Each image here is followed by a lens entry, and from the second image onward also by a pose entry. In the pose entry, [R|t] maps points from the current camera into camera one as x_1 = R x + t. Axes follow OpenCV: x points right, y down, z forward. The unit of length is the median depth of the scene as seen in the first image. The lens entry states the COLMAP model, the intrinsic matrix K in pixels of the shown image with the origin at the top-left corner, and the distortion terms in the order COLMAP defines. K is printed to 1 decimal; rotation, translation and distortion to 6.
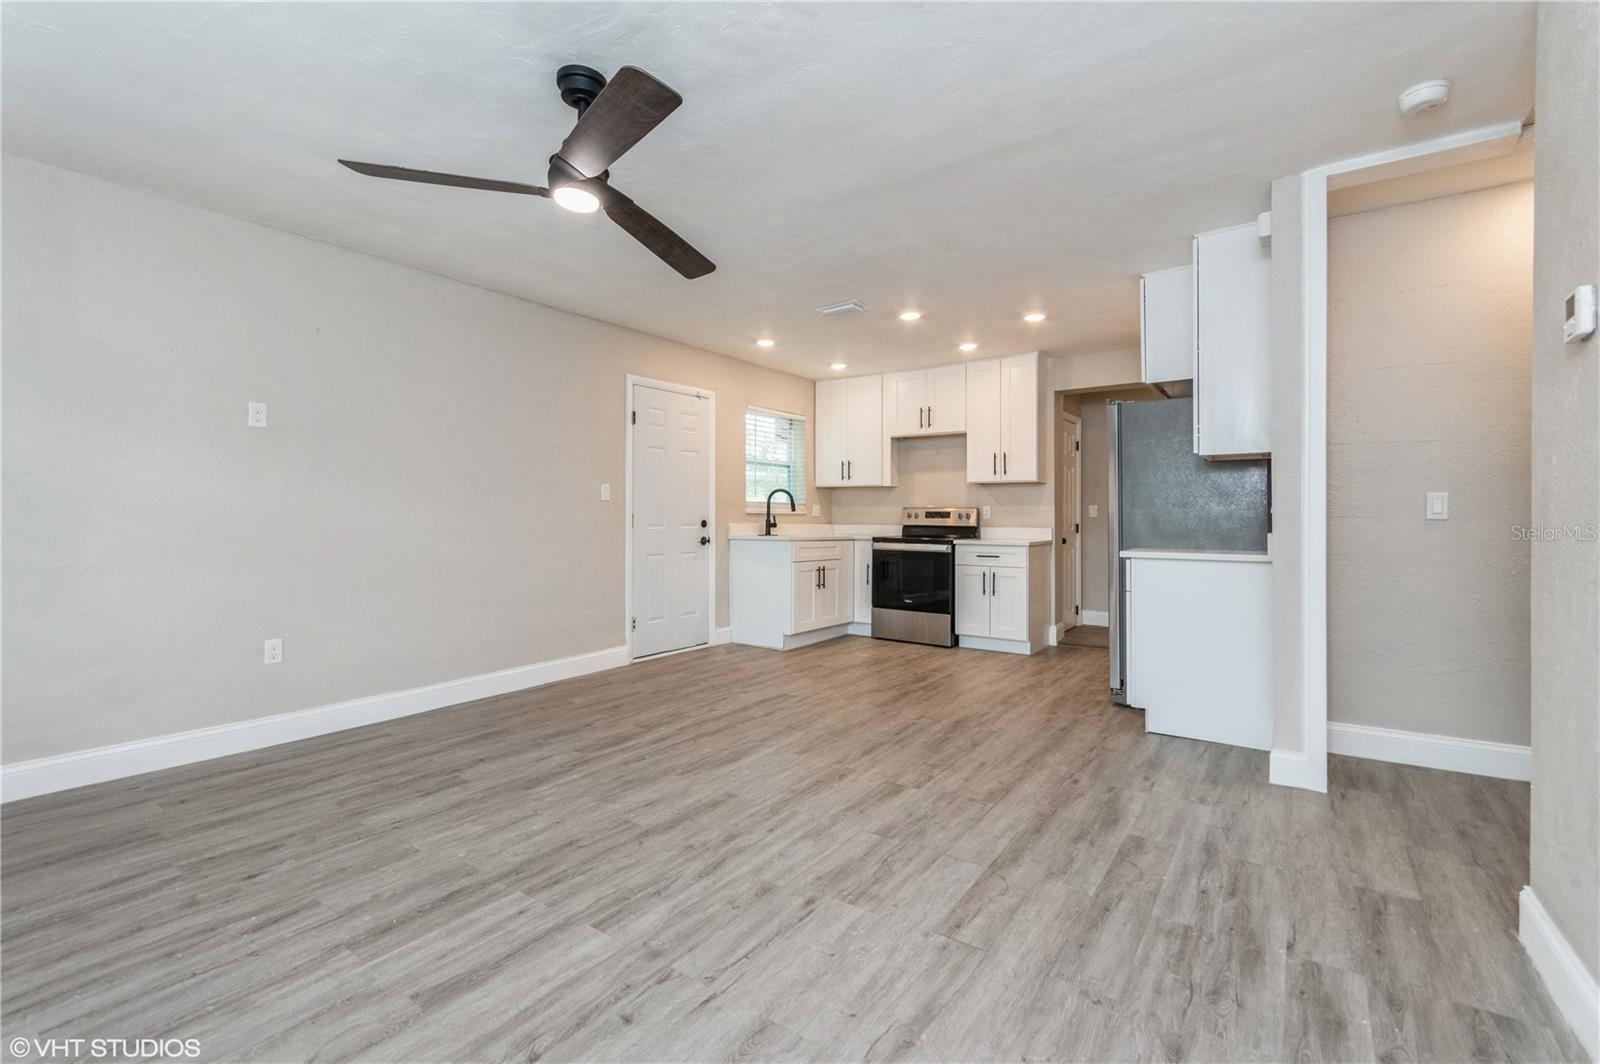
lens RADIAL K [[699.0, 0, 803.7], [0, 699.0, 512.5], [0, 0, 1]] dist [0.000089, -0.000140]
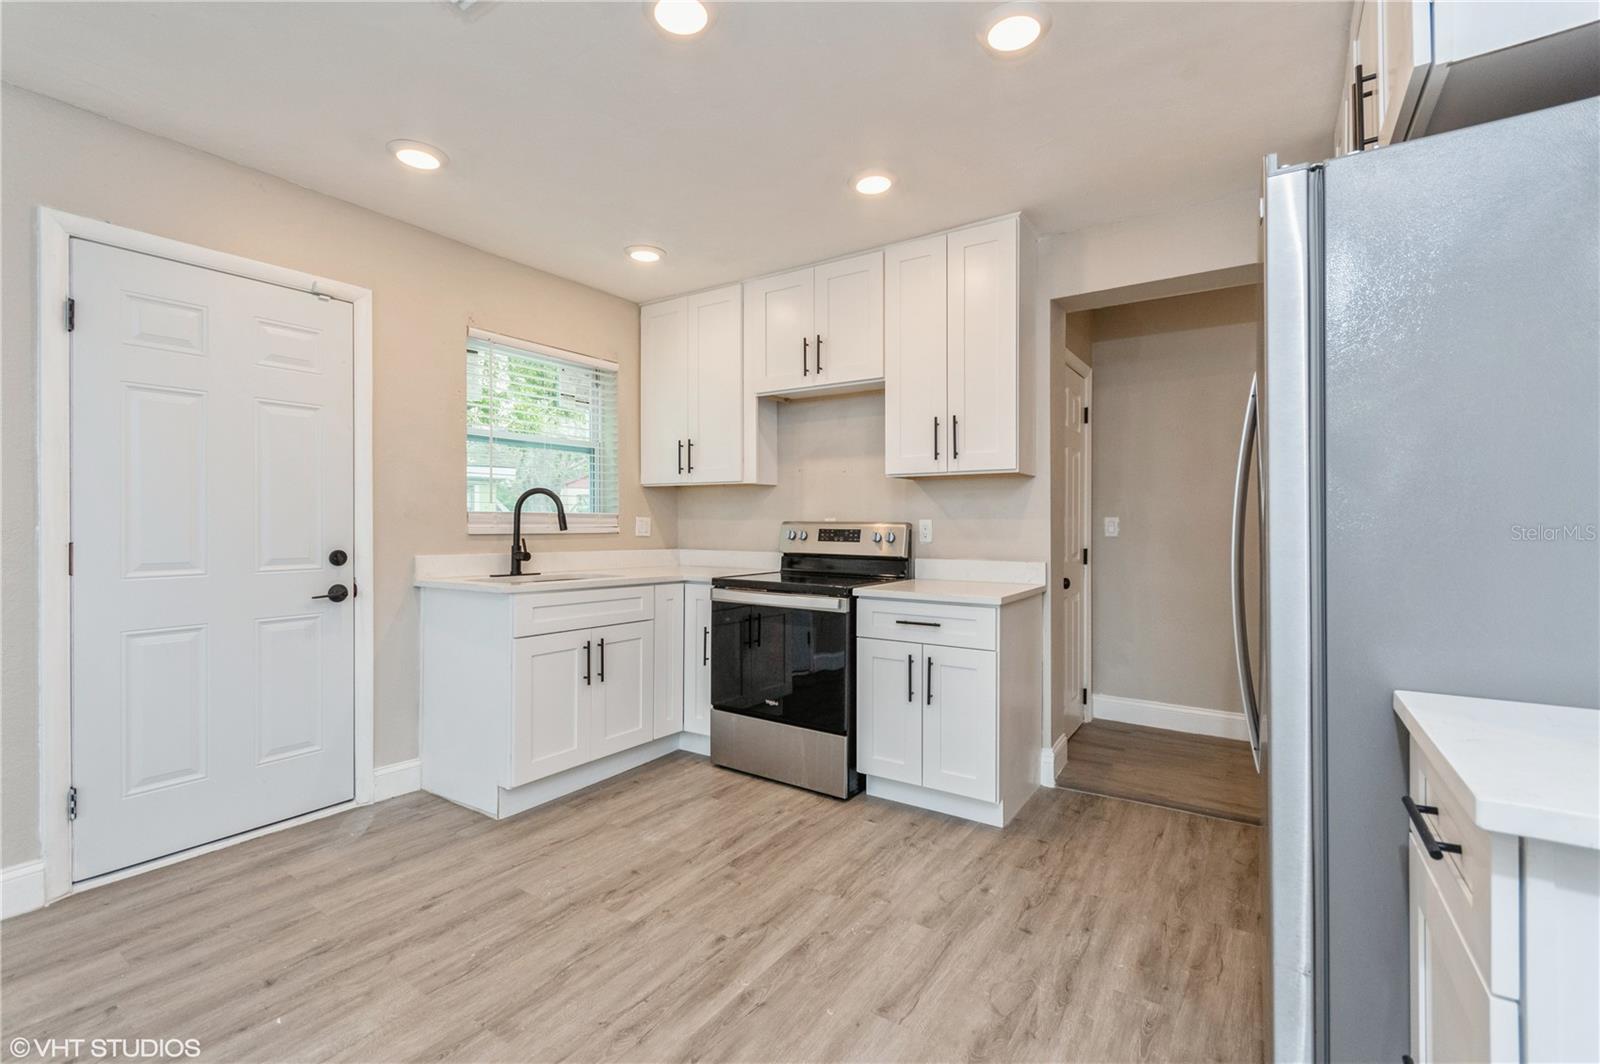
lens RADIAL K [[703.2, 0, 798.5], [0, 703.2, 522.5], [0, 0, 1]] dist [-0.000577, 0.000280]
pose [[0.999769, -0.001389, 0.021429, 0.153220], [0.001313, 0.999993, 0.003594, -0.009083], [-0.021434, -0.003565, 0.999764, 0.460632]]
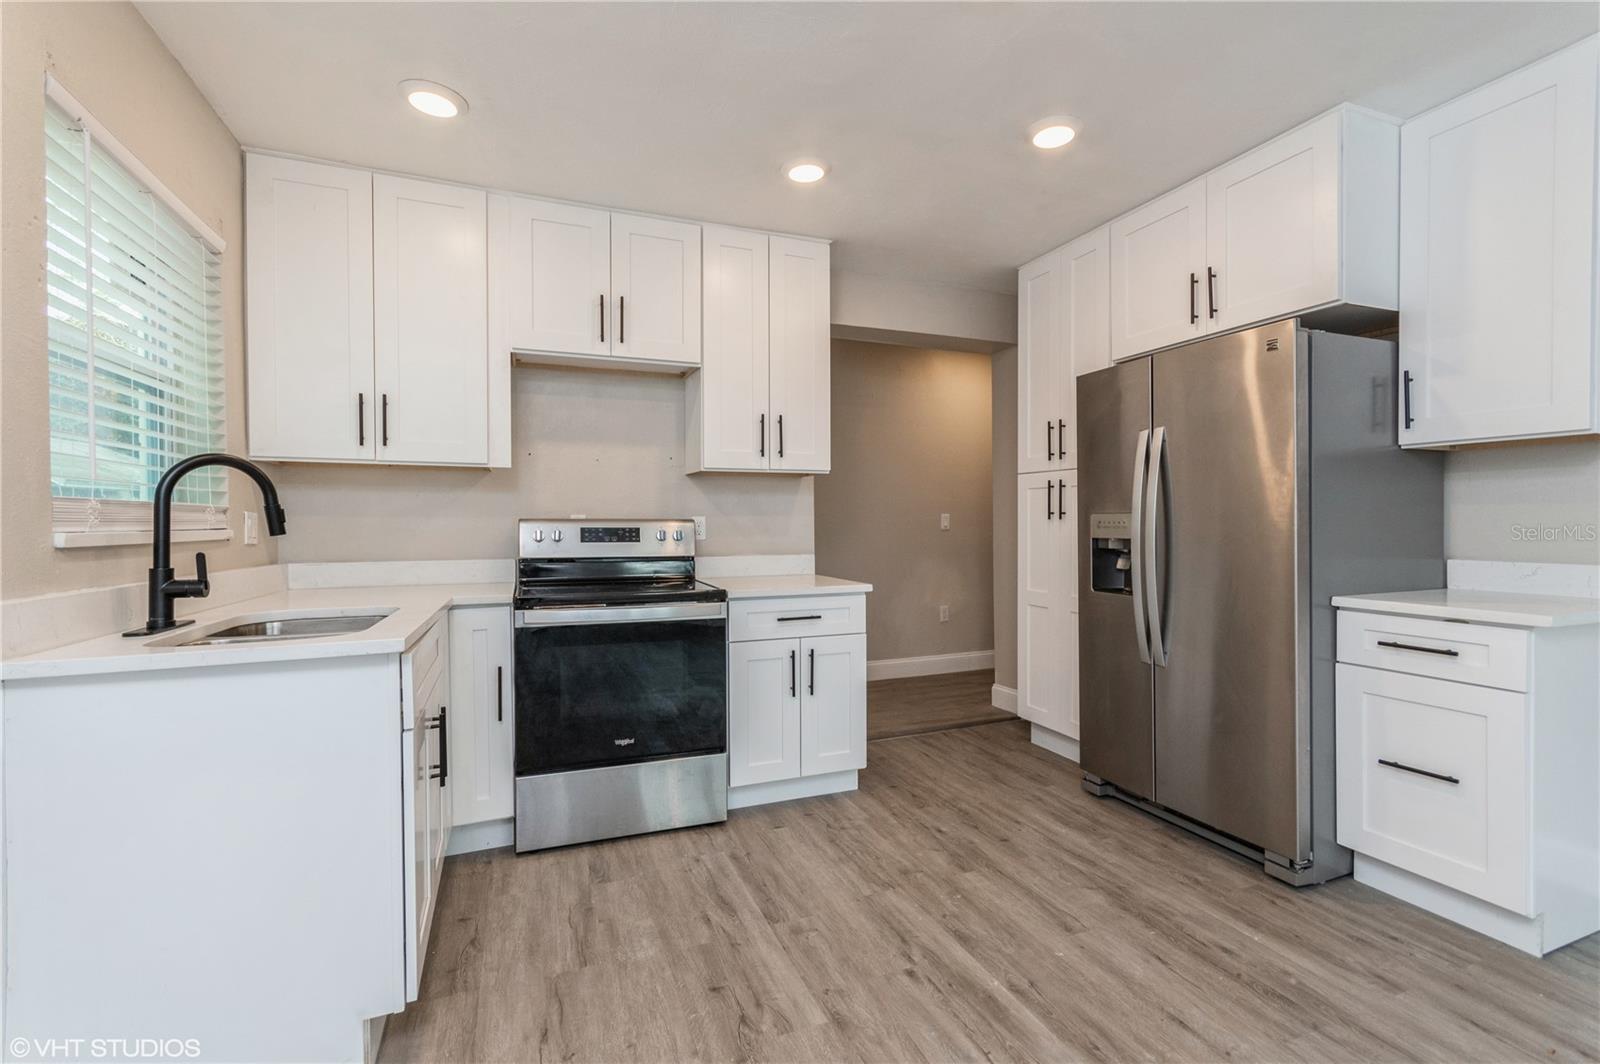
lens RADIAL K [[700.0, 0, 800.0], [0, 700.0, 532.0], [0, 0, 1]] dist [-0.000413, 0.000141]
pose [[0.546590, -0.018552, 0.837195, -0.138772], [0.003038, 0.999792, 0.020172, -0.007777], [-0.837395, -0.008483, 0.546532, 0.660151]]
